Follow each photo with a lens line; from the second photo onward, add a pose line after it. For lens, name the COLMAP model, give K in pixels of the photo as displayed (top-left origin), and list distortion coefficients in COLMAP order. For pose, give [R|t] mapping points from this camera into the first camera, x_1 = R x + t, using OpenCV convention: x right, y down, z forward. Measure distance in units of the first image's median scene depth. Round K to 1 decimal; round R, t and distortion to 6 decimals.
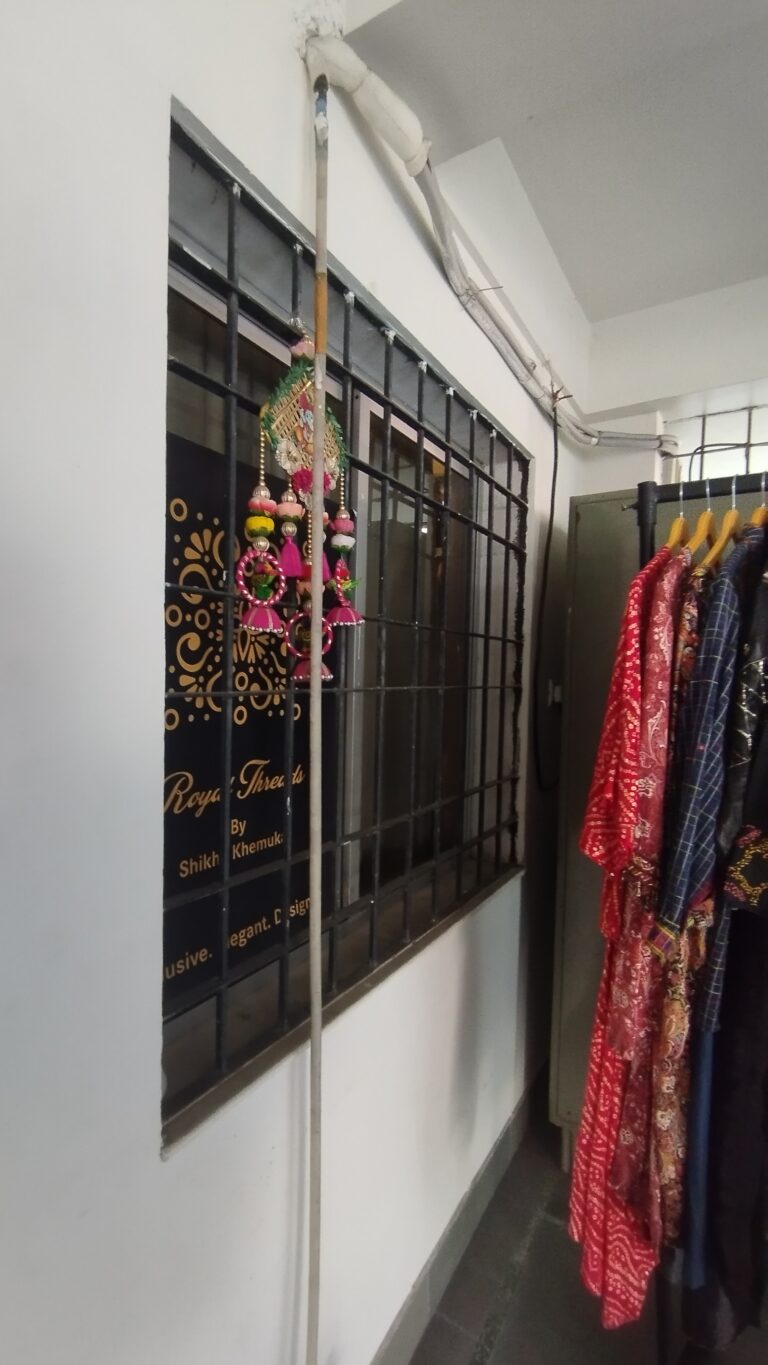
lens RADIAL K [[618.1, 0, 370.3], [0, 618.1, 690.9], [0, 0, 1]] dist [0.000281, -0.000325]
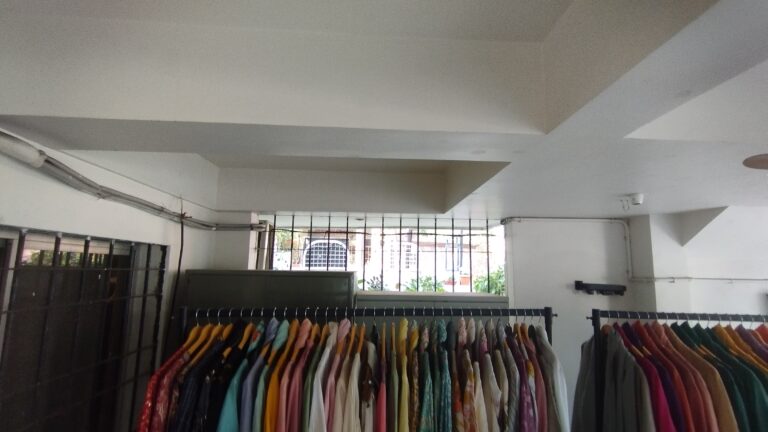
lens RADIAL K [[350.0, 0, 392.3], [0, 350.0, 218.9], [0, 0, 1]] dist [0.002938, -0.000004]
pose [[0.819746, 0.064928, 0.569036, 0.395570], [0.025546, 0.988419, -0.149581, -0.529732], [-0.572158, 0.137155, 0.808594, -0.524400]]
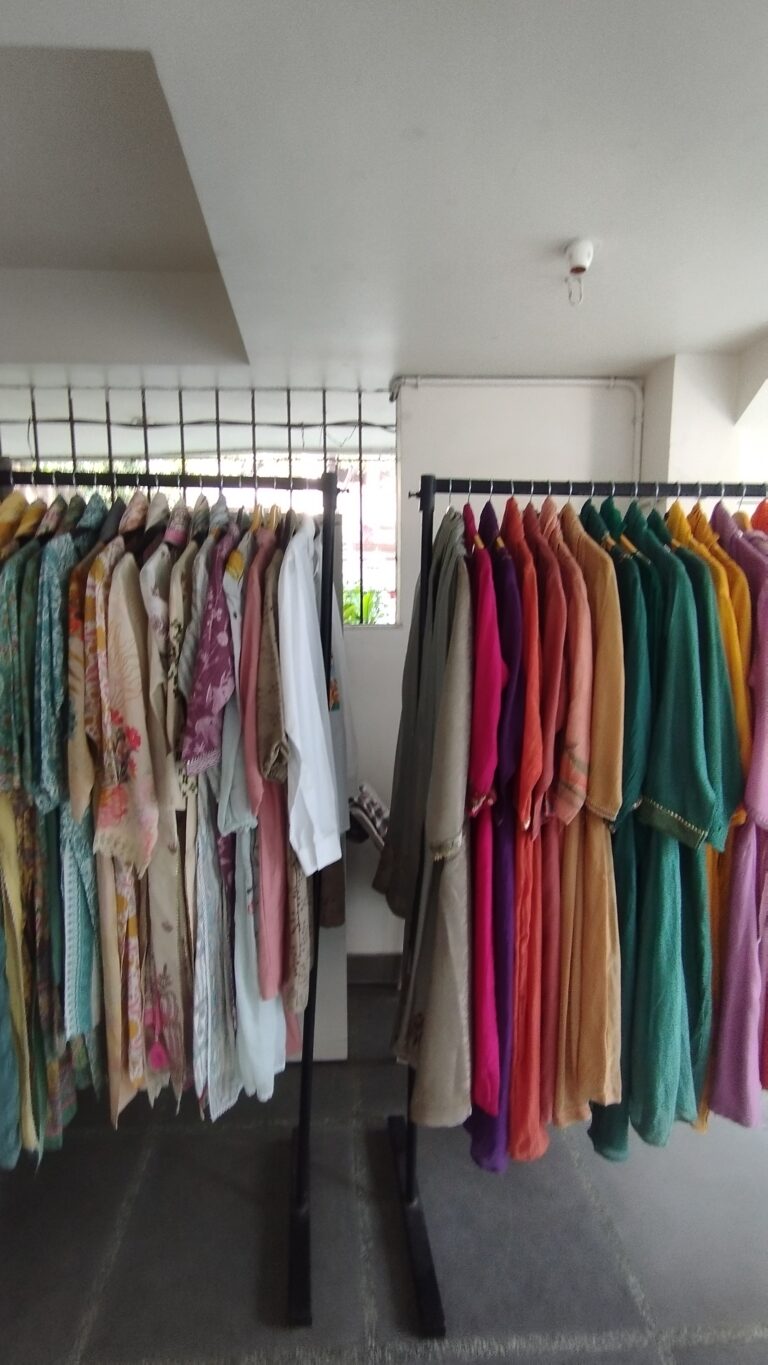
lens RADIAL K [[635.7, 0, 380.5], [0, 635.7, 709.2], [0, 0, 1]] dist [-0.001882, -0.000274]
pose [[0.815093, -0.105303, 0.569680, 1.162600], [0.039239, 0.991118, 0.127062, -0.002145], [-0.578000, -0.081213, 0.811986, -0.831004]]
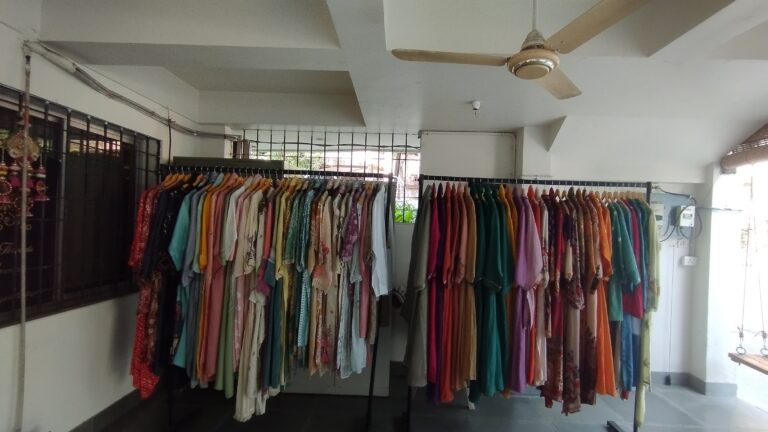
lens RADIAL K [[358.7, 0, 394.8], [0, 358.7, 225.5], [0, 0, 1]] dist [0.000416, 0.000243]
pose [[0.860417, 0.007182, 0.509540, 0.660899], [0.000332, 0.999893, -0.014655, 0.064325], [-0.509590, 0.012779, 0.860322, -1.778102]]
